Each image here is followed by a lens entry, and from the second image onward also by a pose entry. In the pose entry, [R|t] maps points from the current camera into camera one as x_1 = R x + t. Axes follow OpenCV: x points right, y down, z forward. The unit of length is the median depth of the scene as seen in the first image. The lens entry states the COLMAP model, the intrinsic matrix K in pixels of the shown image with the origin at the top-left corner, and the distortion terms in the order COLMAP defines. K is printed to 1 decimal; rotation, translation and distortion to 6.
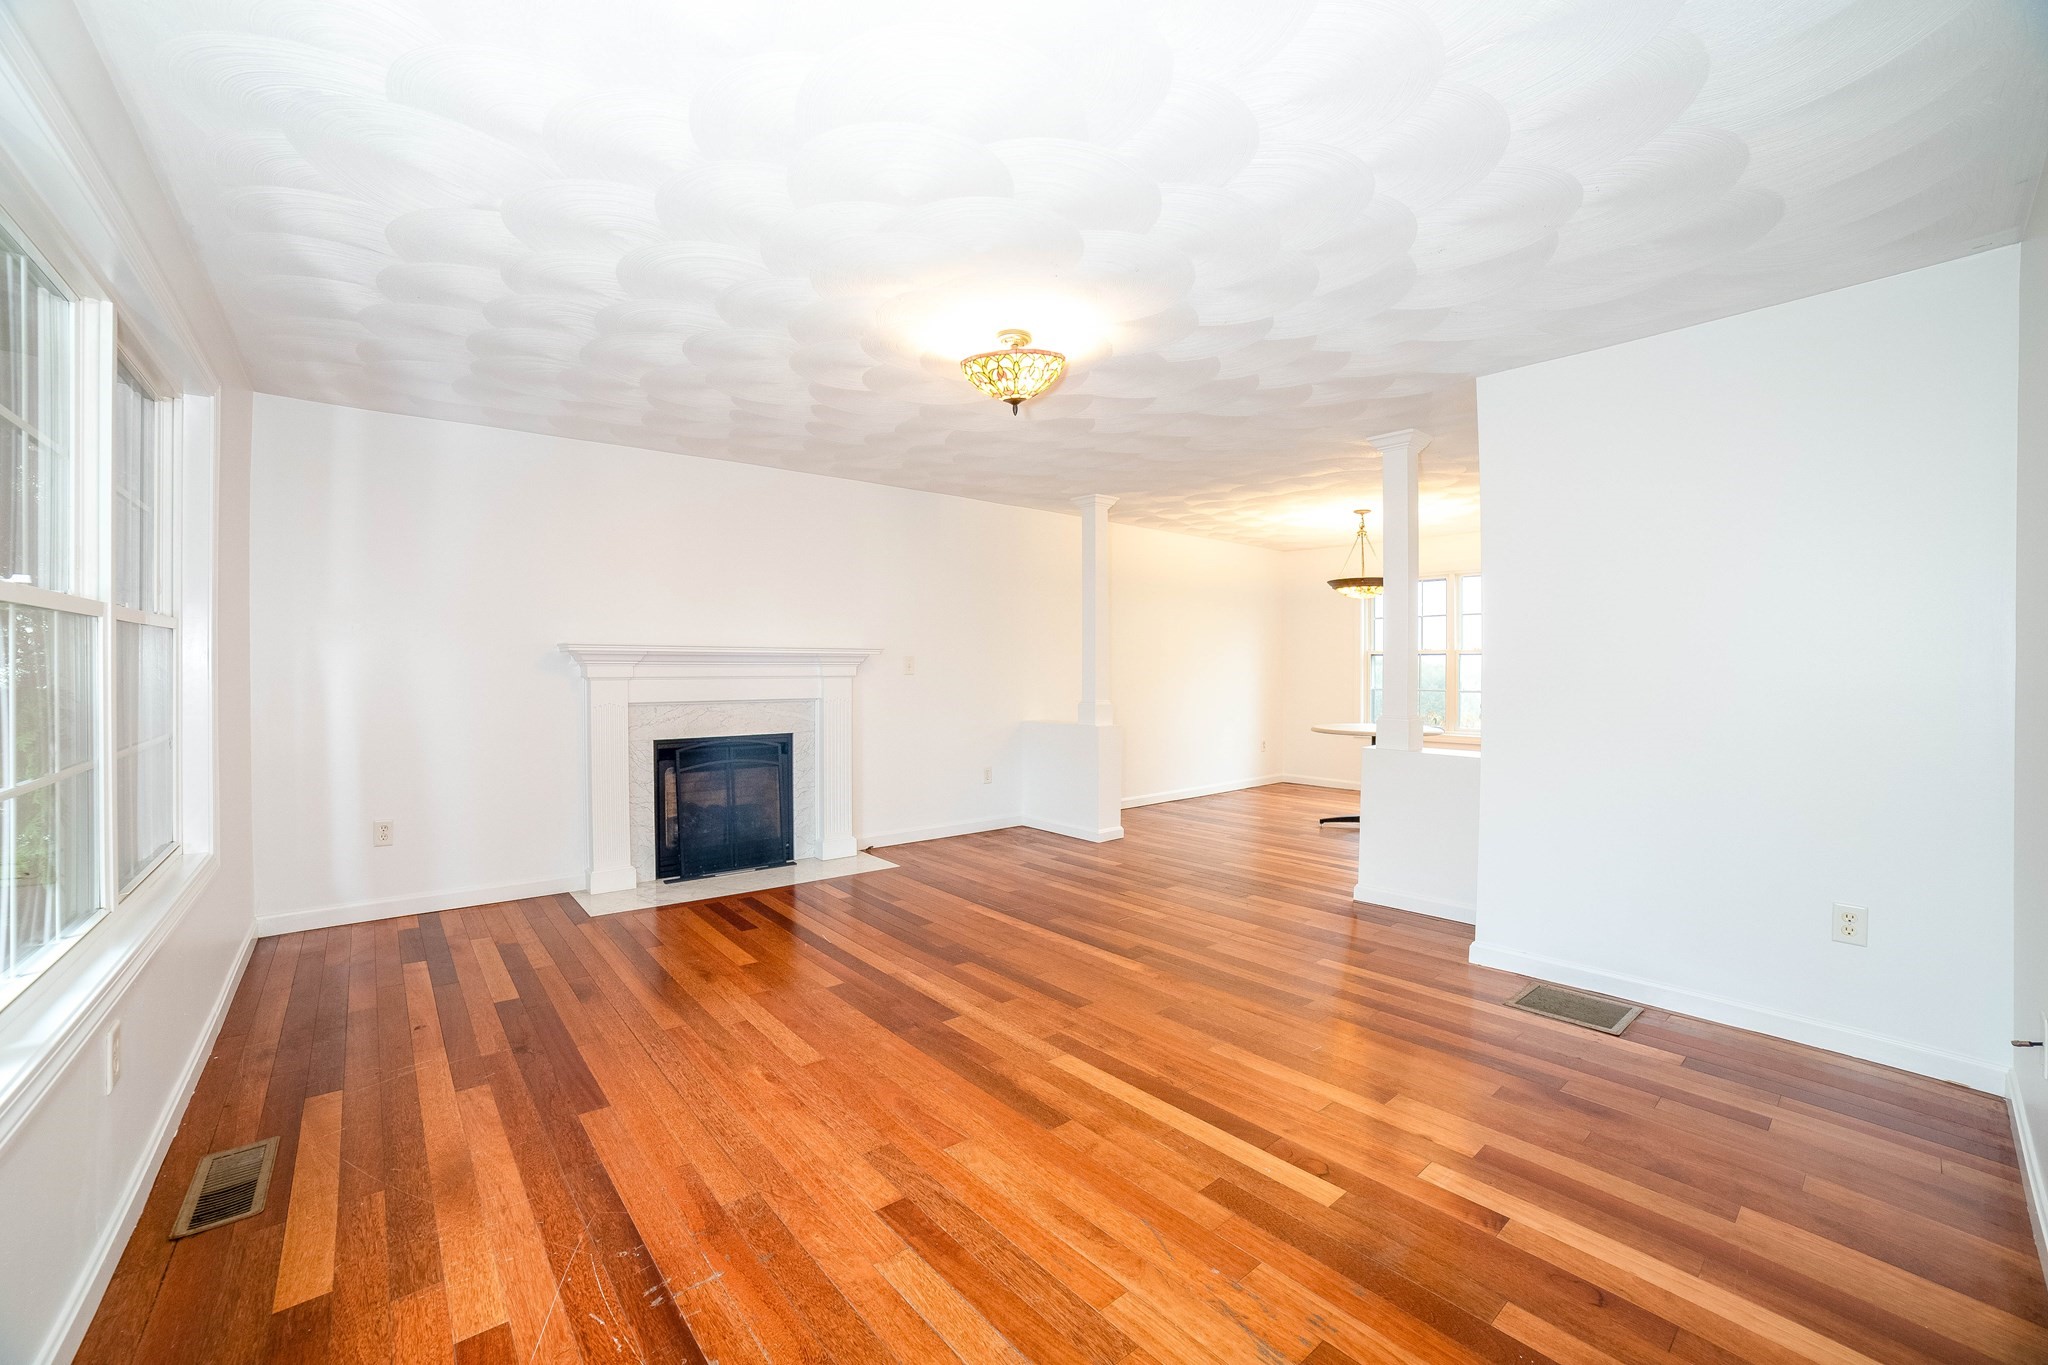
lens RADIAL K [[827.6, 0, 1016.3], [0, 827.6, 672.5], [0, 0, 1]] dist [-0.108402, 0.037349]
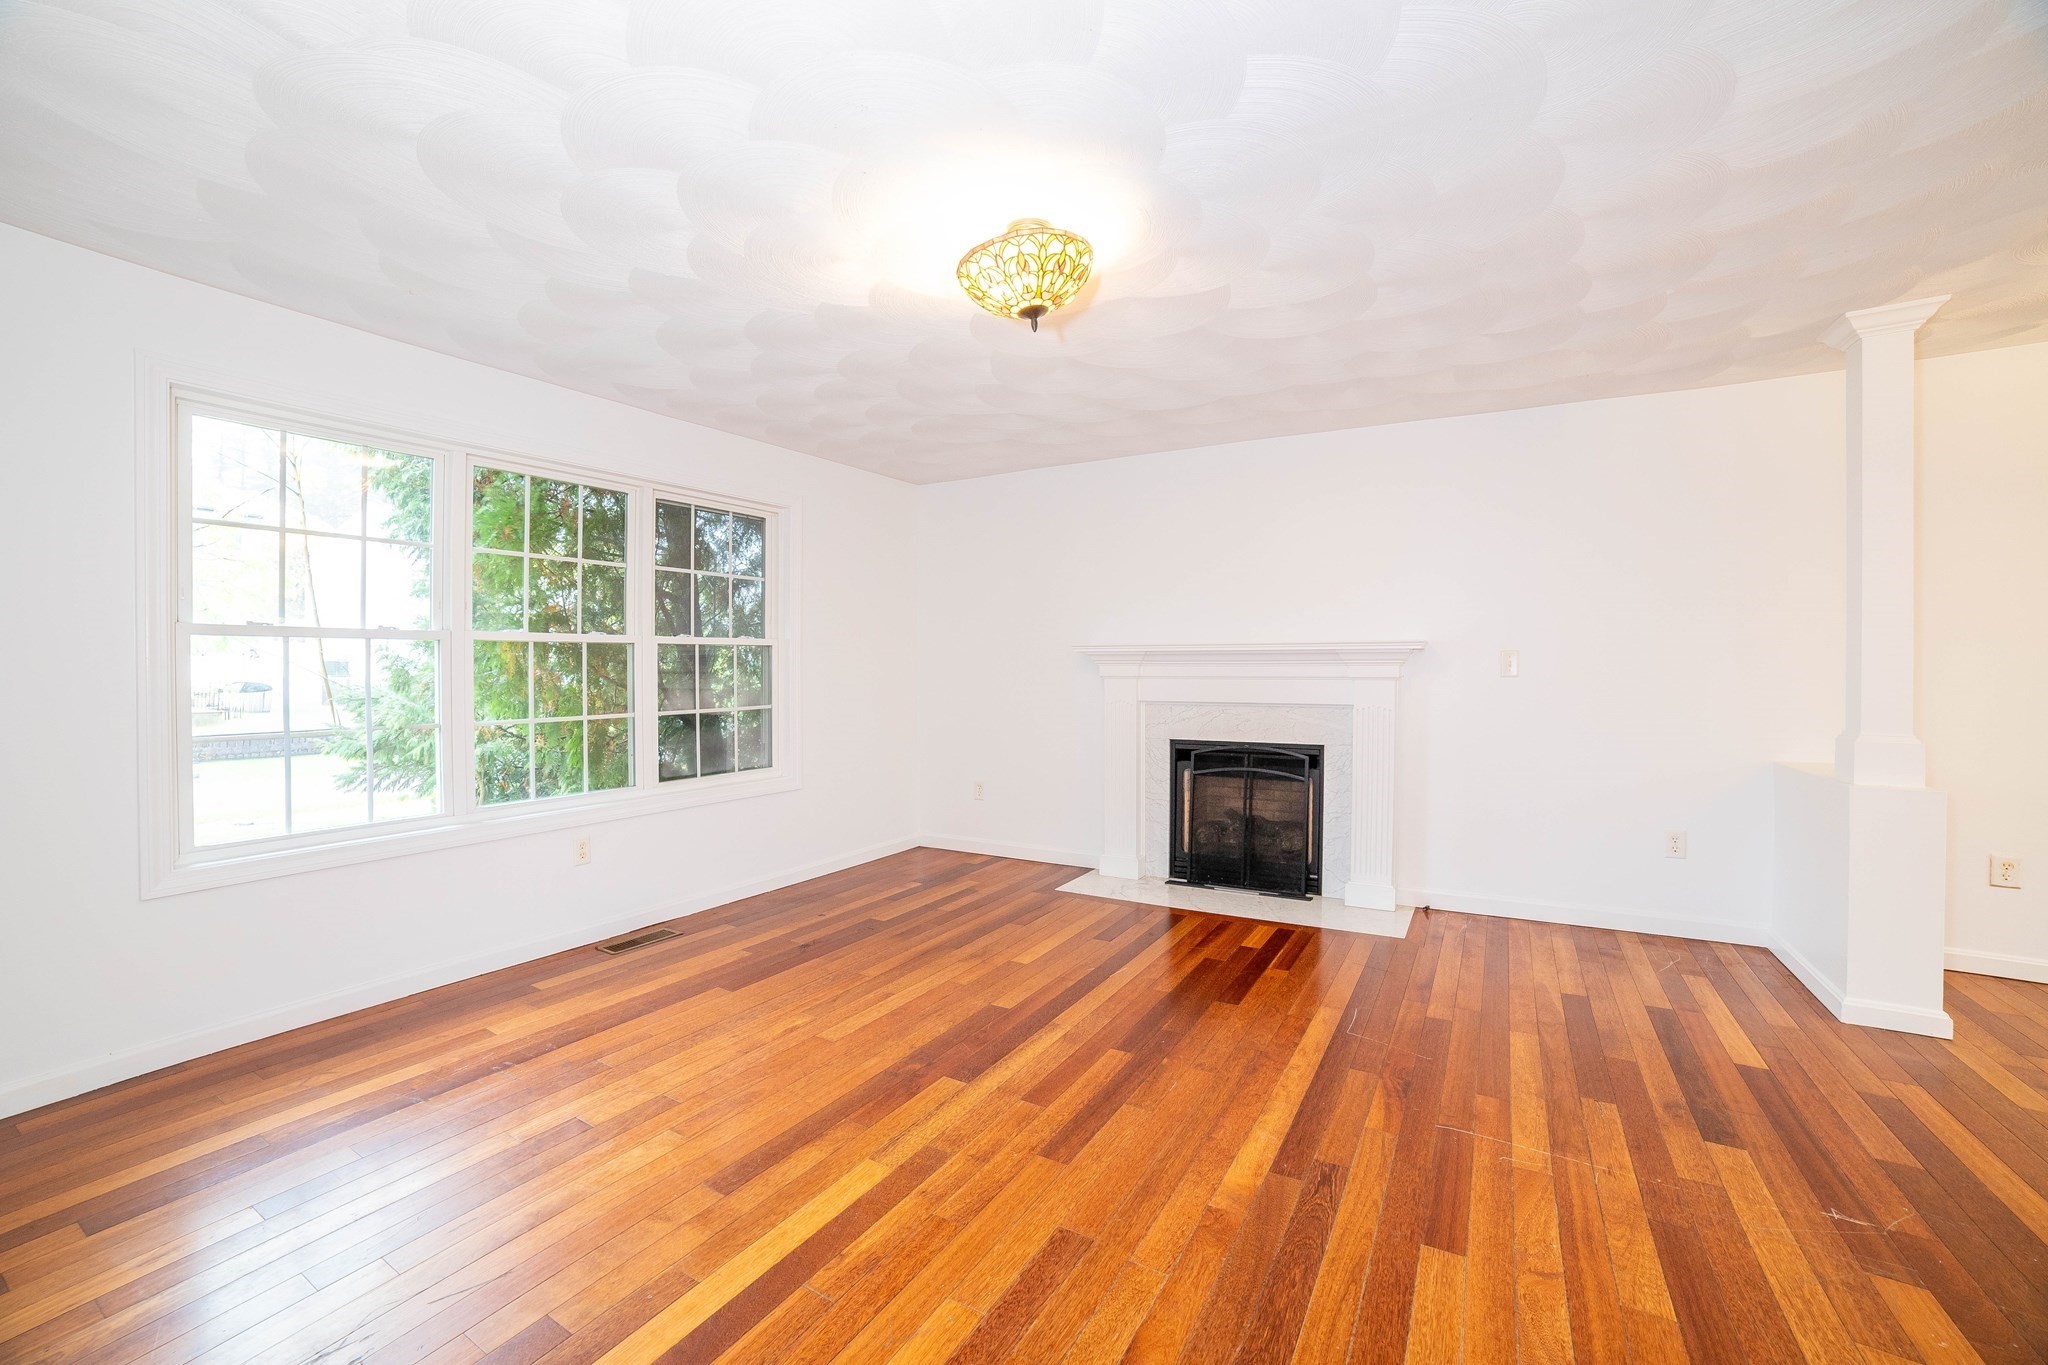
lens RADIAL K [[827.6, 0, 1016.3], [0, 827.6, 672.5], [0, 0, 1]] dist [-0.108402, 0.037349]
pose [[0.332807, 0.003846, -0.942987, 0.622803], [-0.003201, 0.999991, 0.002949, -0.002175], [0.942990, 0.002037, 0.332816, 0.658114]]
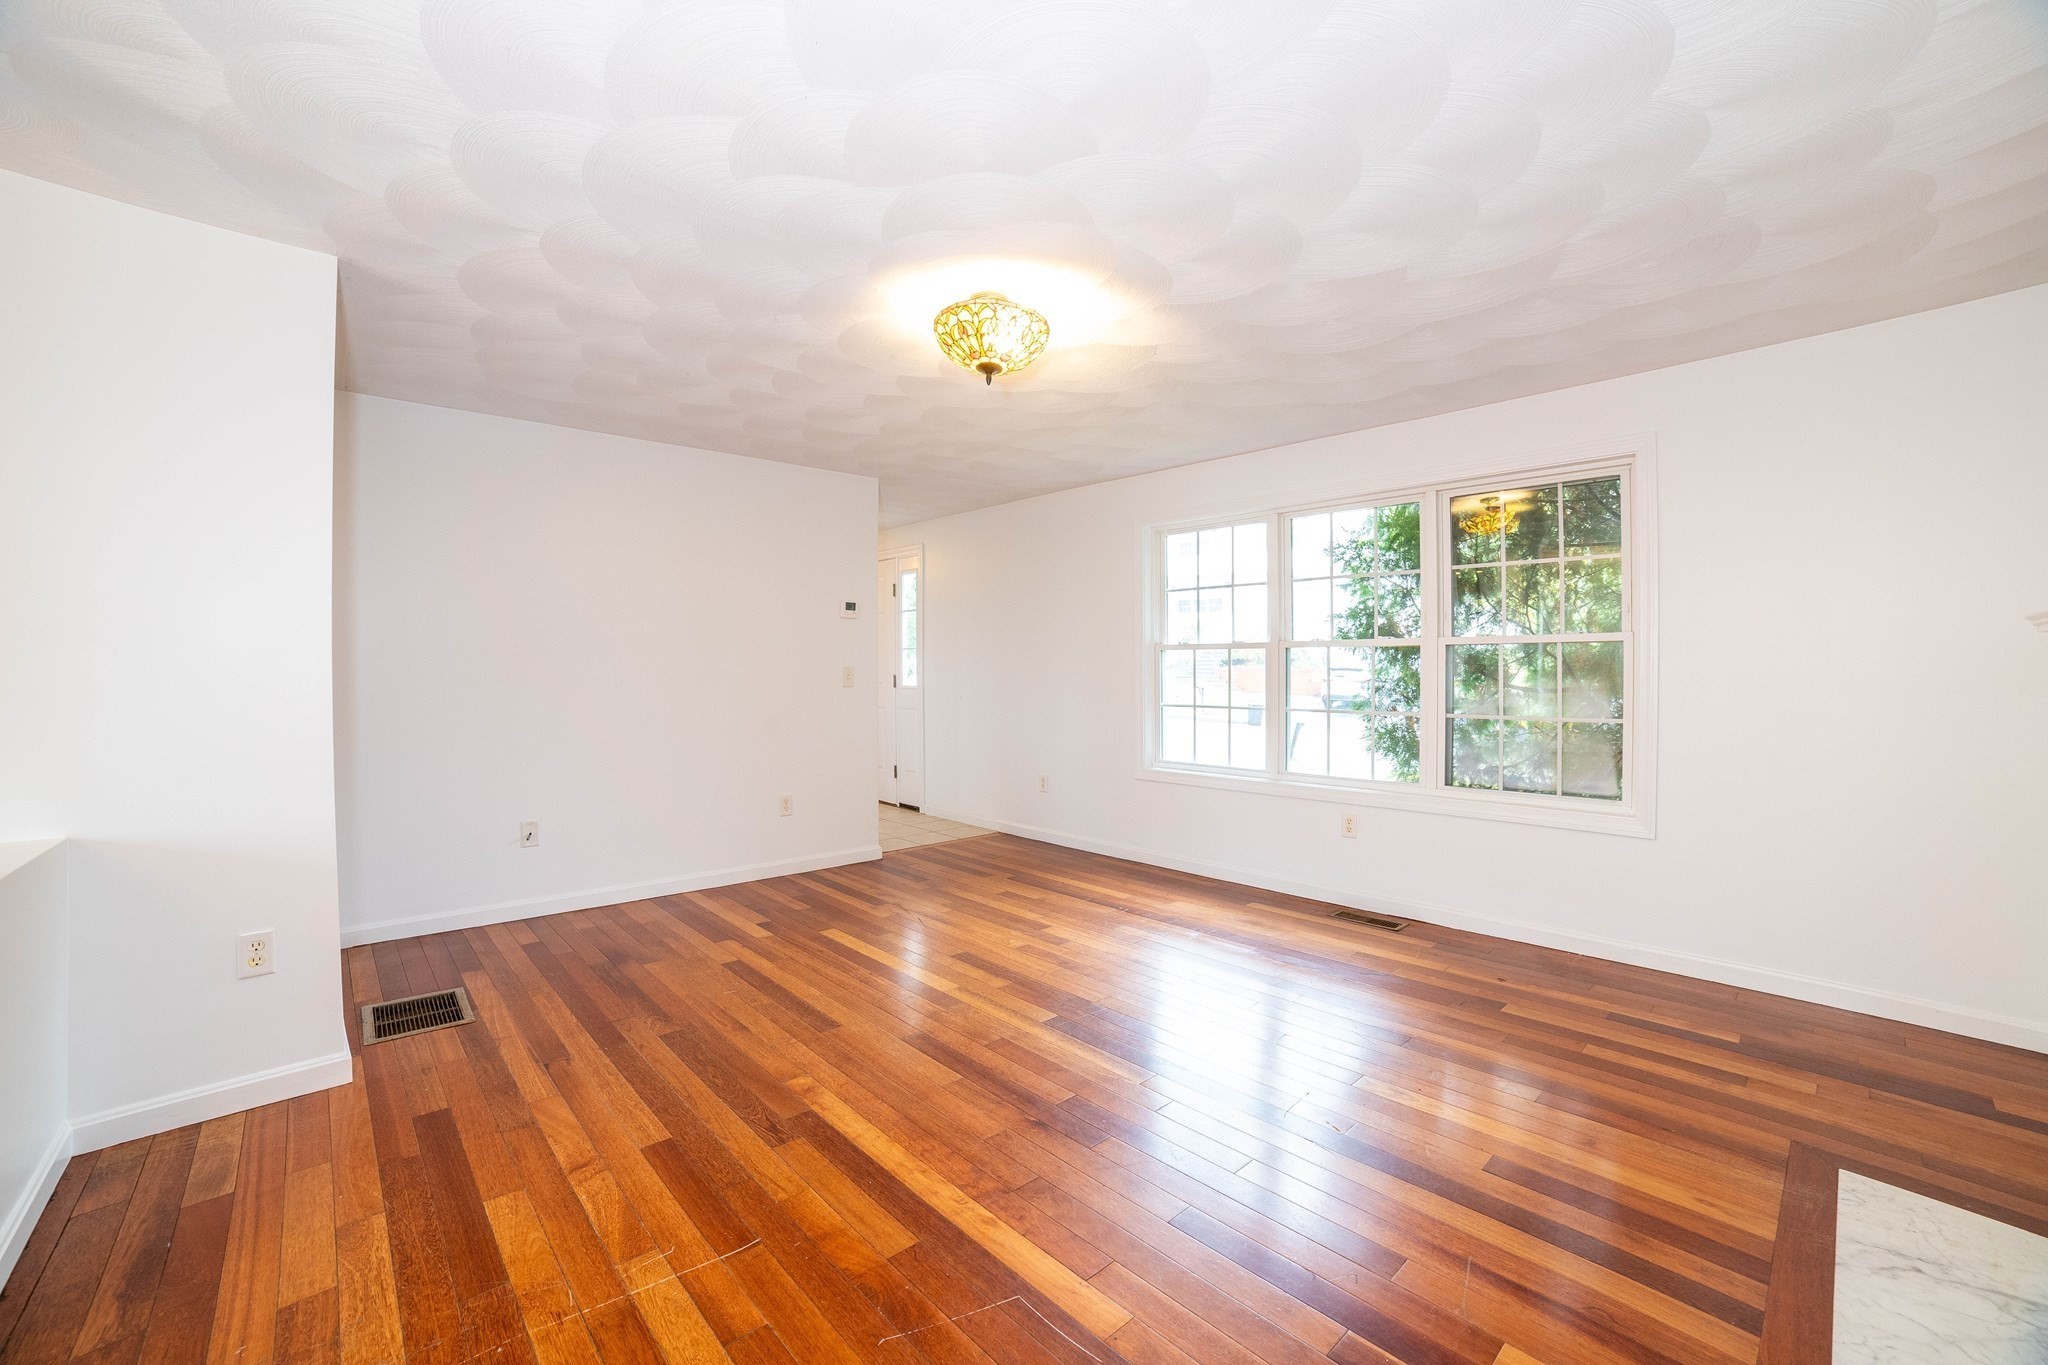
lens RADIAL K [[827.6, 0, 1016.3], [0, 827.6, 672.5], [0, 0, 1]] dist [-0.108402, 0.037349]
pose [[-0.999201, -0.002092, -0.039902, 0.004063], [-0.002669, 0.999892, 0.014420, -0.012430], [0.039867, 0.014515, -0.999100, 1.683979]]
